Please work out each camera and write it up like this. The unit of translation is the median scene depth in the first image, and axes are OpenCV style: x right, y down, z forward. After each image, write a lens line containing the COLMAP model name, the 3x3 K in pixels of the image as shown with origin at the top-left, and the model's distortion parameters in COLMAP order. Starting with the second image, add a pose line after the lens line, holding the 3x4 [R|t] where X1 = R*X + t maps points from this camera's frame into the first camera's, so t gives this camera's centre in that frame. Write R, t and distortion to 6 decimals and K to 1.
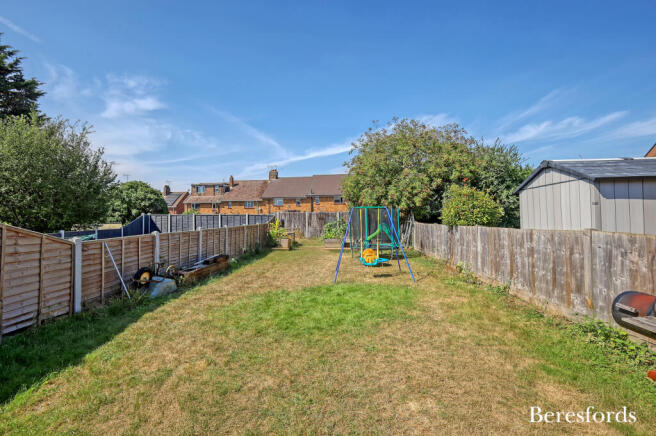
lens RADIAL K [[293.2, 0, 328.0], [0, 293.2, 218.0], [0, 0, 1]] dist [-0.000522, 0.000008]
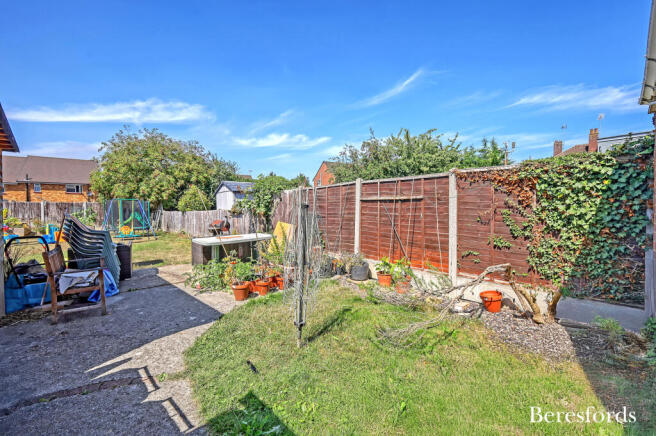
lens RADIAL K [[293.2, 0, 328.0], [0, 293.2, 218.0], [0, 0, 1]] dist [-0.000522, 0.000008]
pose [[0.707532, -0.010486, 0.706604, -0.114550], [-0.003796, 0.999819, 0.018639, 0.015540], [-0.706671, -0.015870, 0.707364, -0.466563]]
